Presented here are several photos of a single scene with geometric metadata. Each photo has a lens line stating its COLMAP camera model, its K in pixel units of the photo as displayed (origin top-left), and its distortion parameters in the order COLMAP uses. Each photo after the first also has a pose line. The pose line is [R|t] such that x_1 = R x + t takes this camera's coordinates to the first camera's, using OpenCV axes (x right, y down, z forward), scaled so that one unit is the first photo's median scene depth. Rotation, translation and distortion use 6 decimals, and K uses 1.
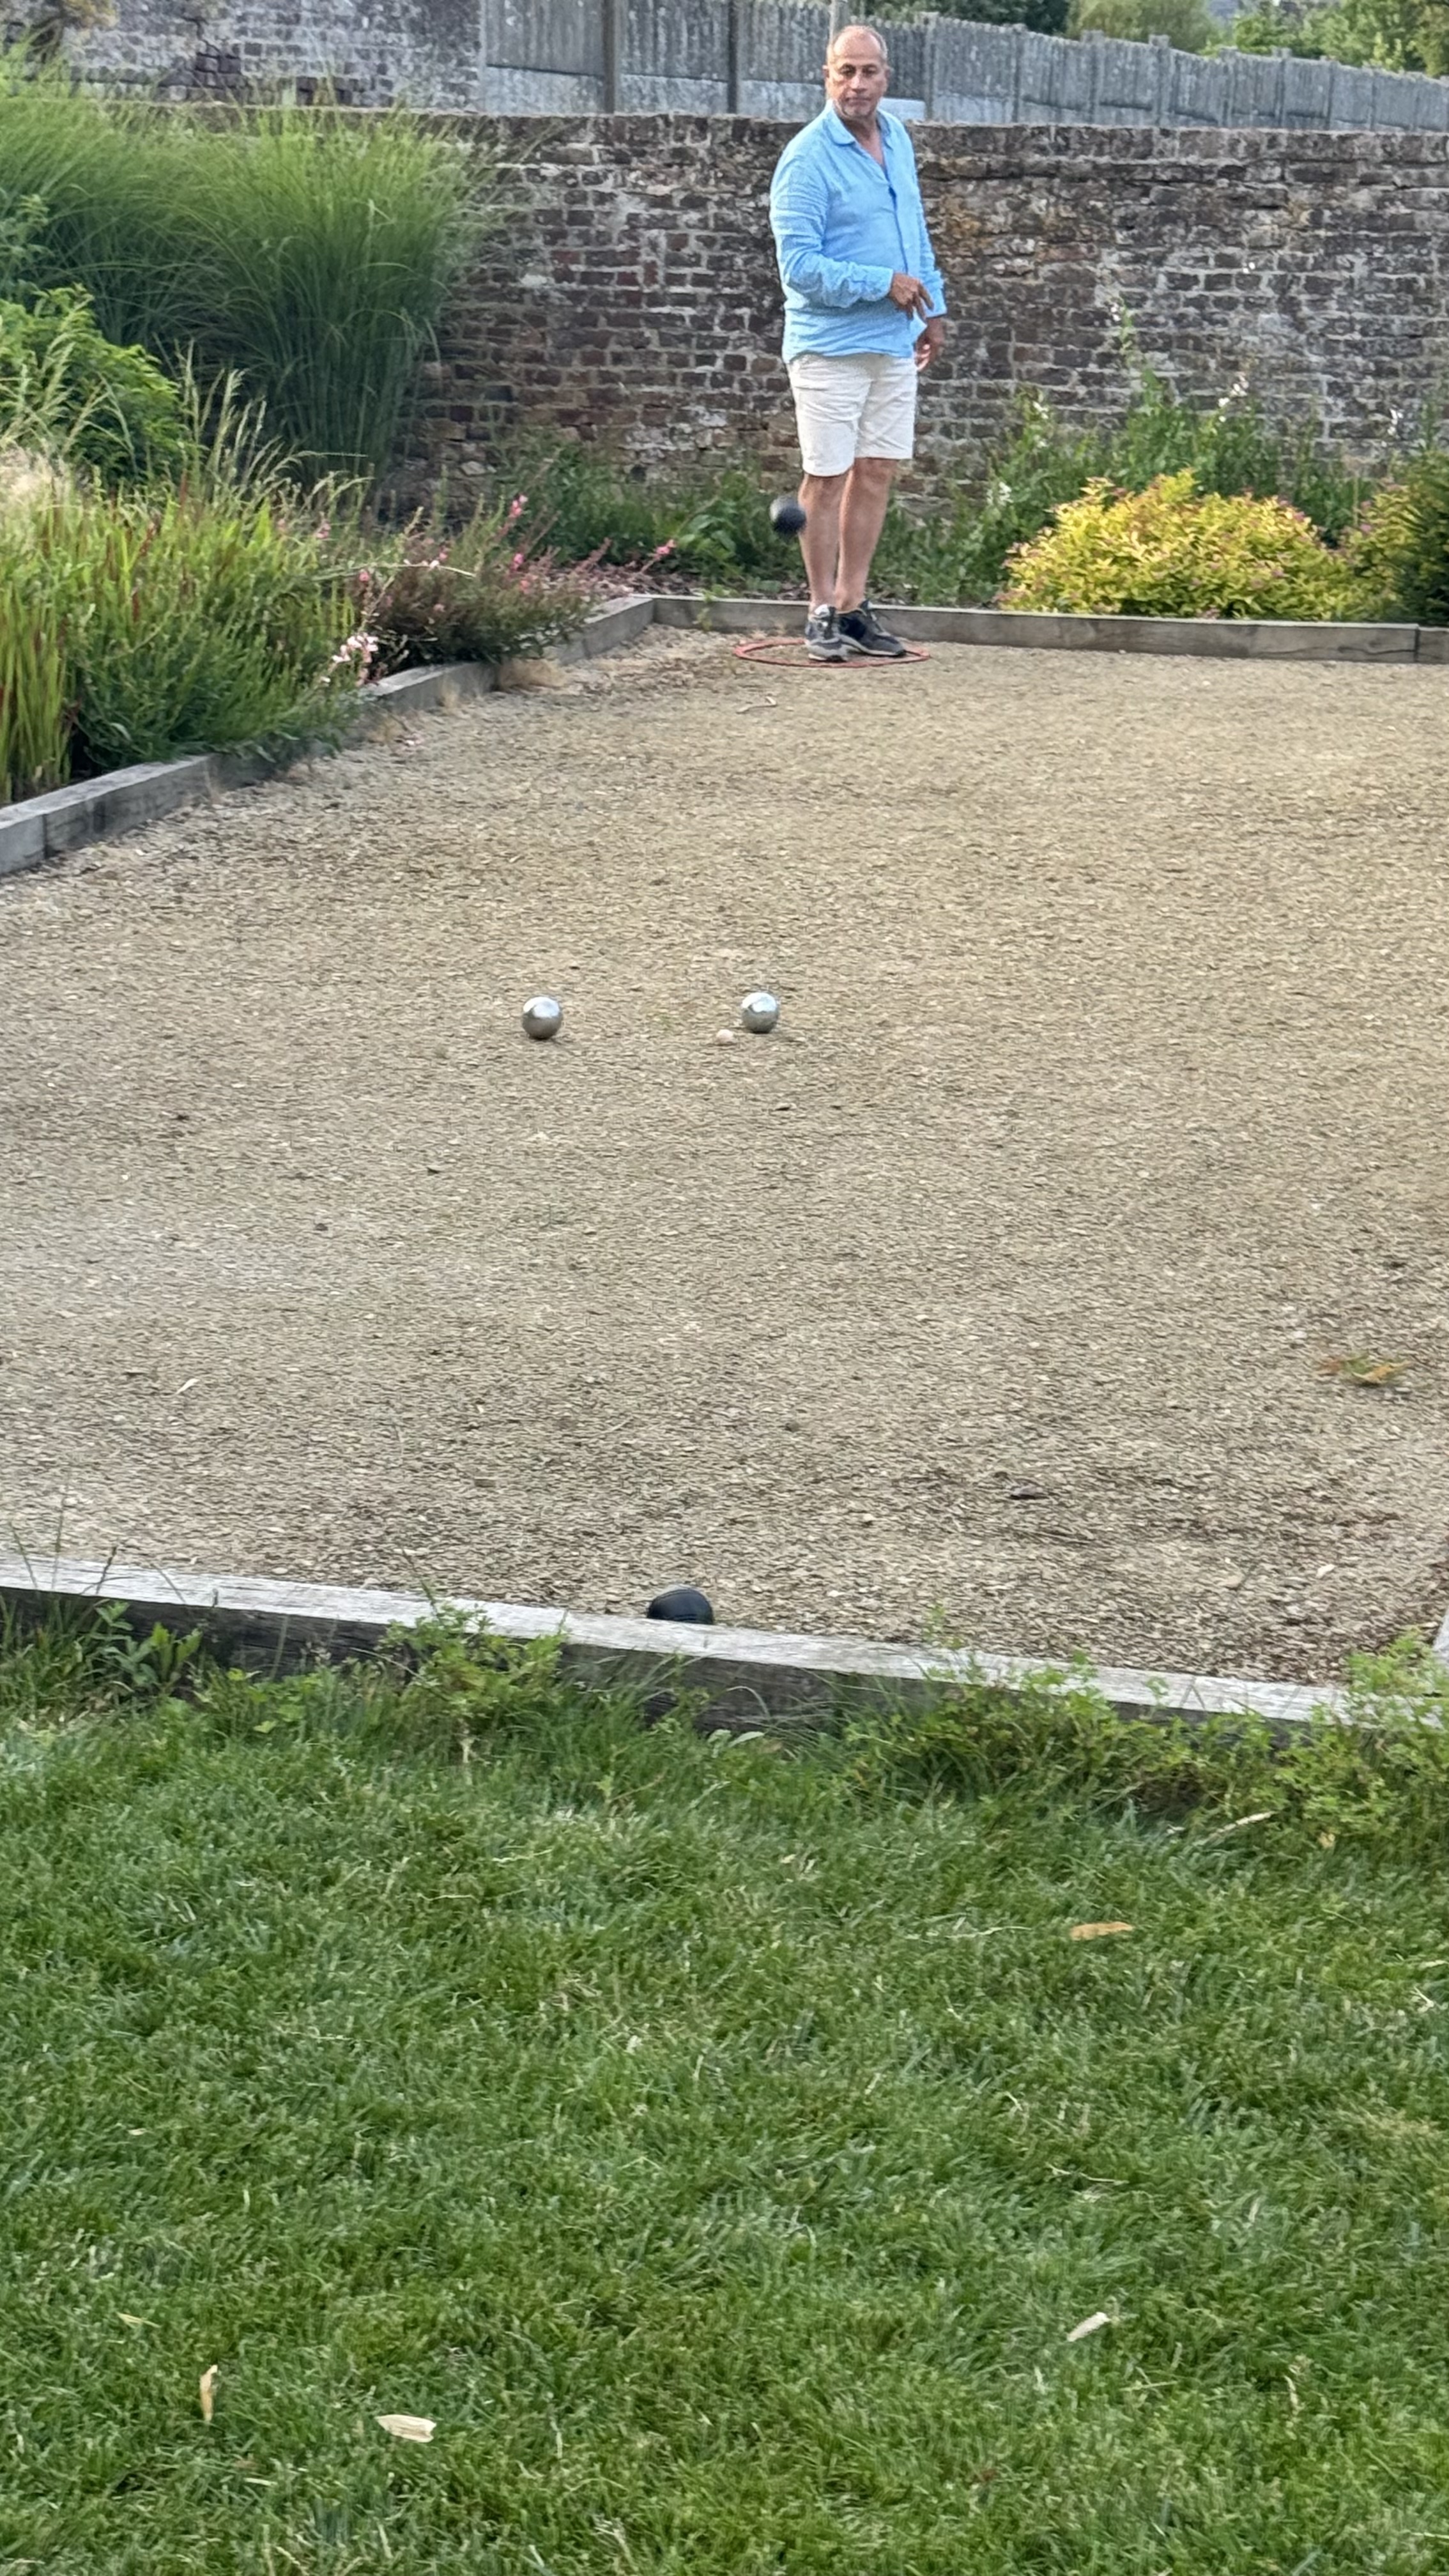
lens RADIAL K [[4724.5, 0, 641.8], [0, 4724.5, 1297.3], [0, 0, 1]] dist [0.151689, 0.000000]
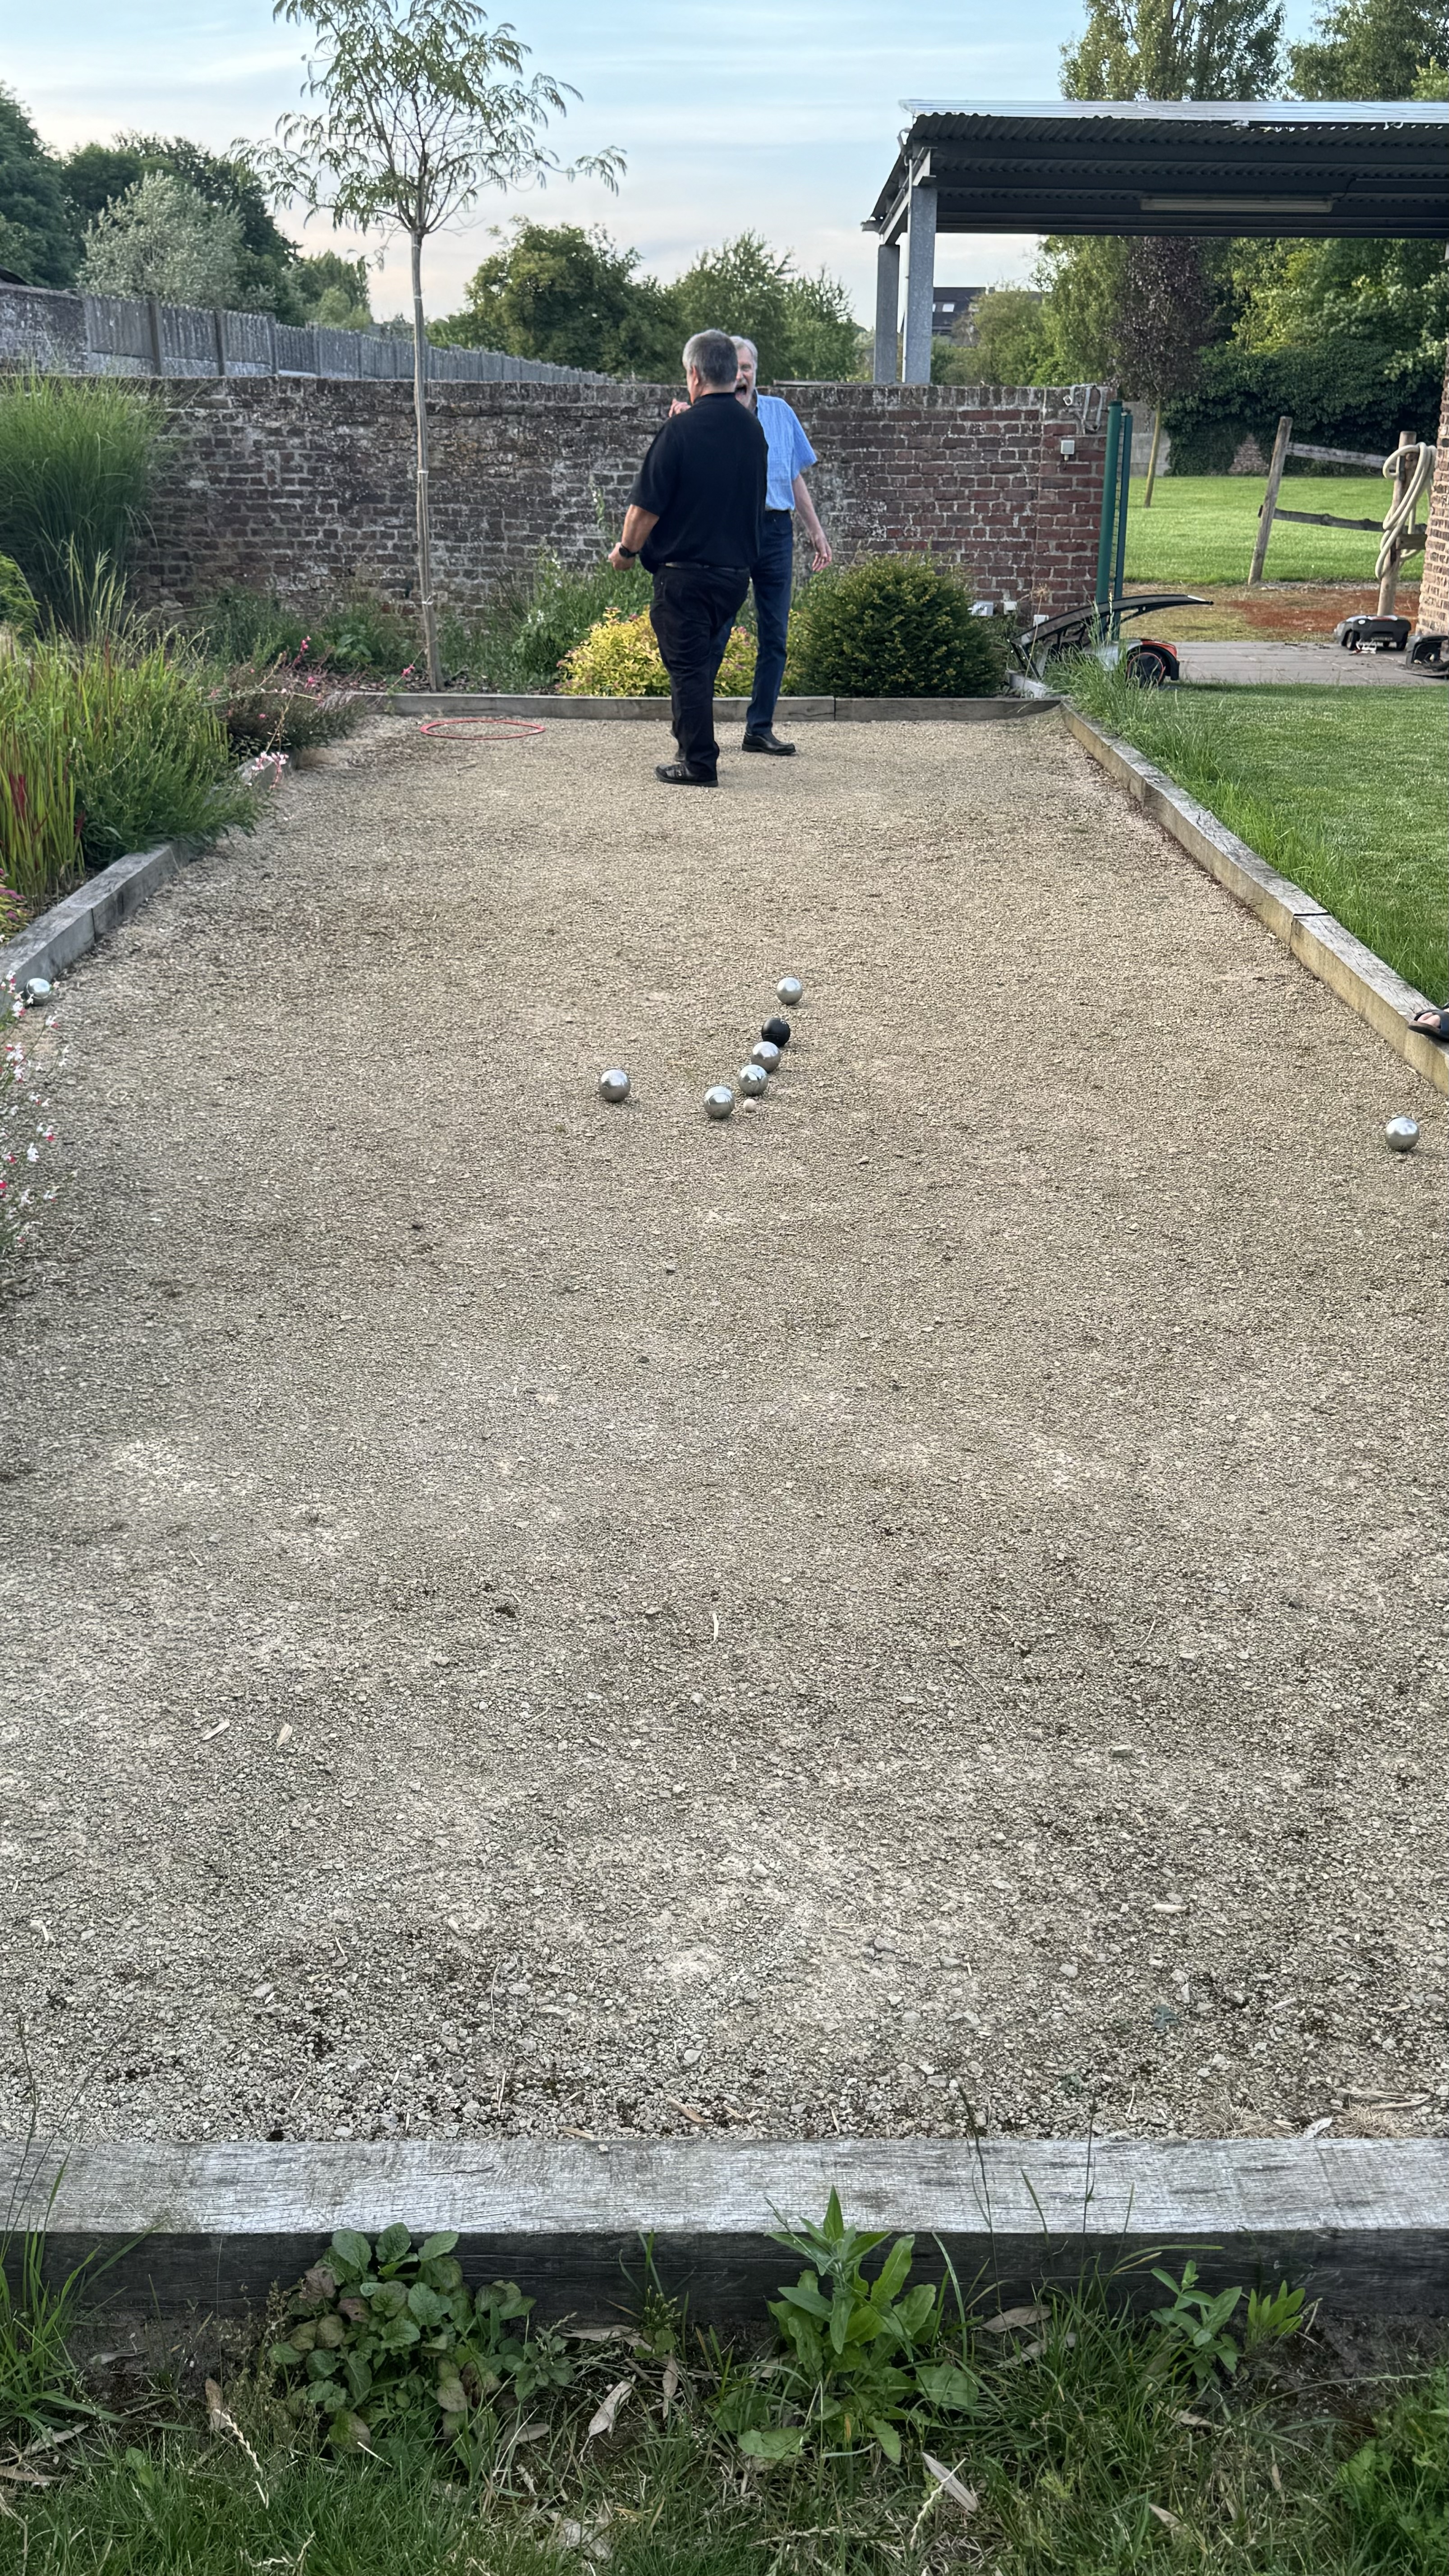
lens RADIAL K [[2253.2, 0, 743.2], [0, 2253.2, 1314.7], [0, 0, 1]] dist [0.132857, -0.241618]
pose [[0.962552, -0.110821, 0.247412, -0.084526], [0.074741, 0.985741, 0.150758, -0.050306], [-0.260591, -0.126621, 0.957110, 0.222251]]
